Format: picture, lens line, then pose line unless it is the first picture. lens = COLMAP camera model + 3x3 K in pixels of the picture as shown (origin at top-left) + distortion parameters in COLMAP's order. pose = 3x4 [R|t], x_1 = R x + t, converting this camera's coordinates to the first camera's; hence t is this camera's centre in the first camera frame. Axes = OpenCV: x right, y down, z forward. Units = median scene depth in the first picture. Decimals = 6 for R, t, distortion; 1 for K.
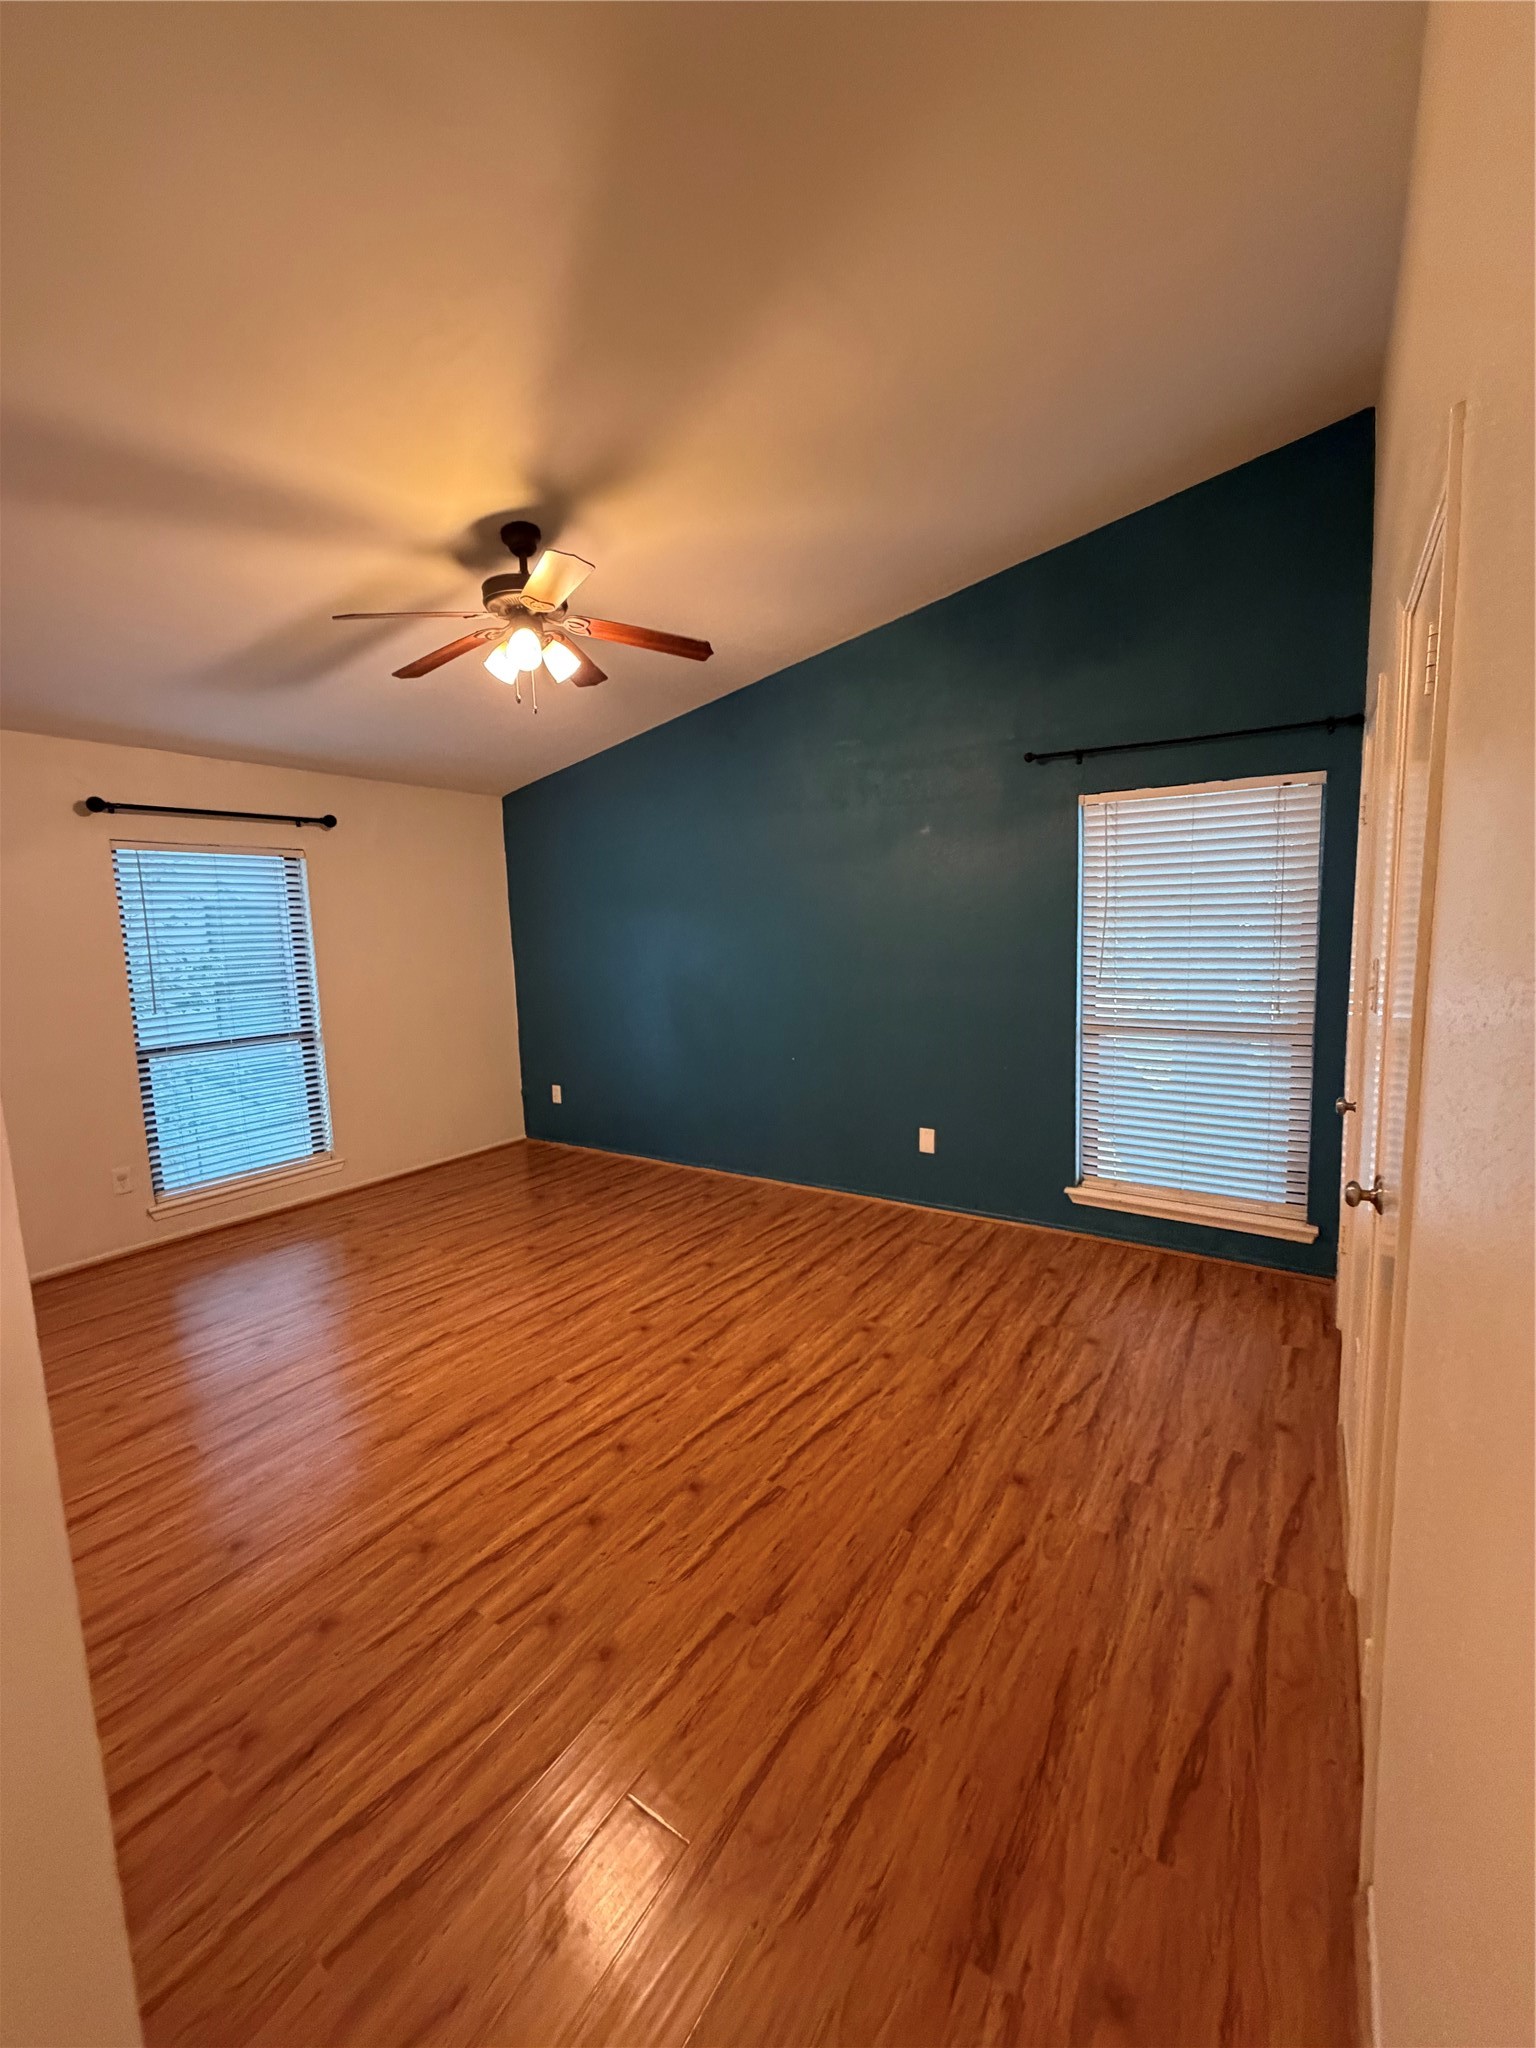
lens RADIAL K [[816.8, 0, 766.7], [0, 816.8, 1017.8], [0, 0, 1]] dist [-0.000270, 0.000002]
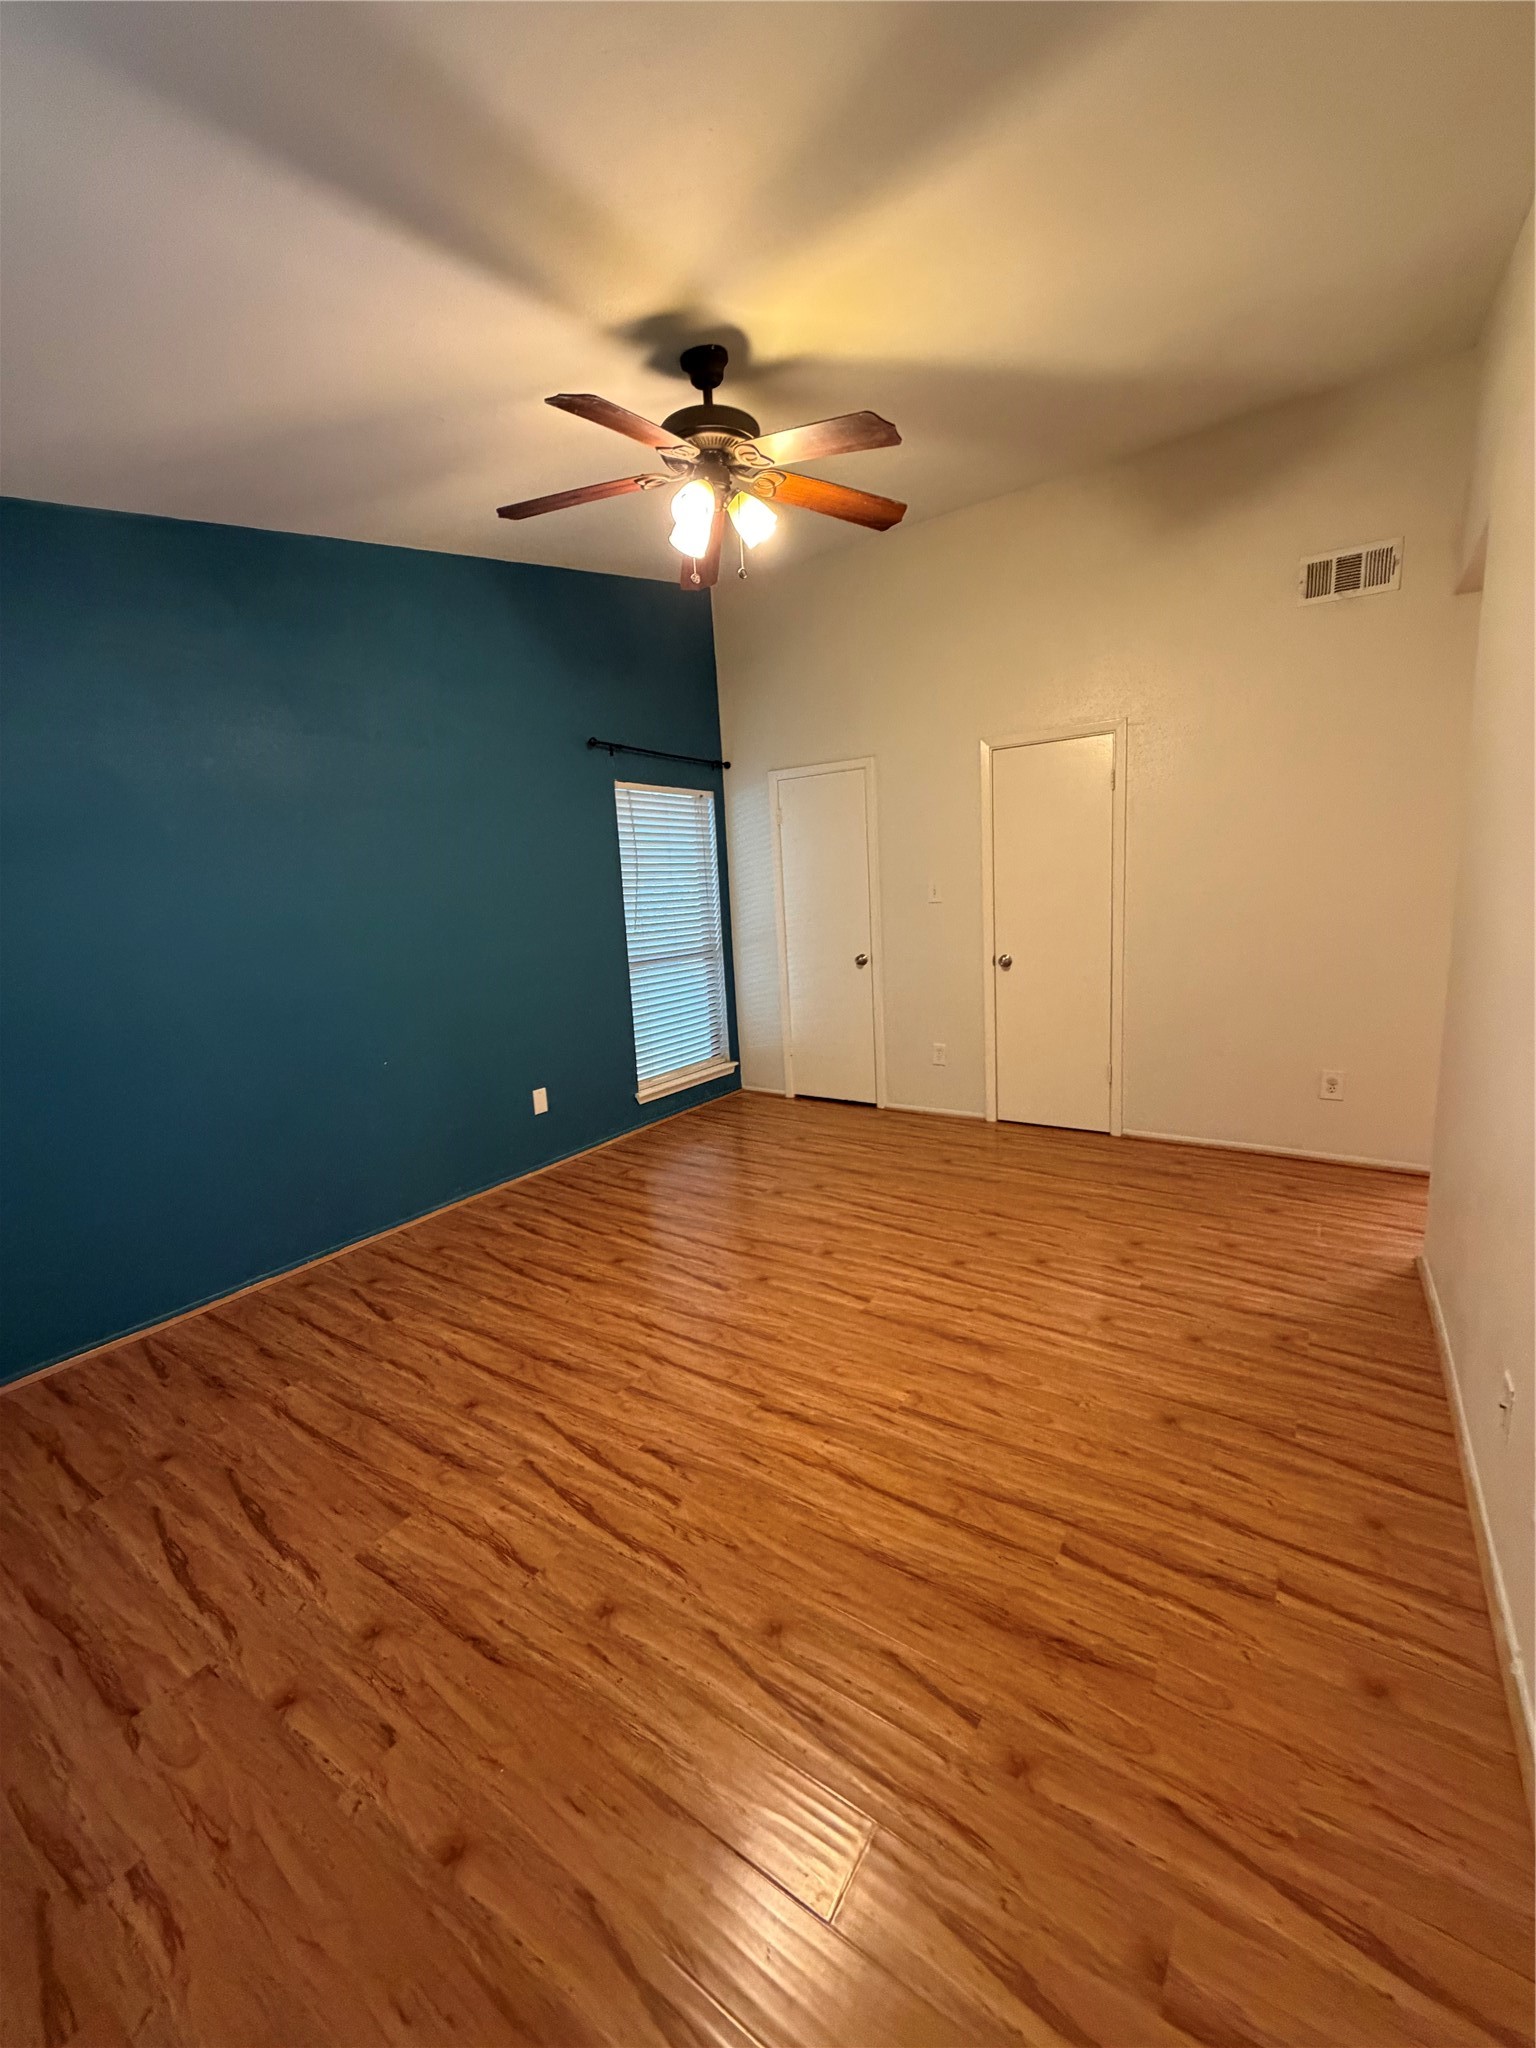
lens RADIAL K [[816.8, 0, 766.7], [0, 816.8, 1017.8], [0, 0, 1]] dist [-0.000270, 0.000002]
pose [[0.013412, -0.133577, 0.990948, -1.007204], [0.168491, 0.977168, 0.129439, -0.042160], [-0.985612, 0.165230, 0.035612, 0.864214]]
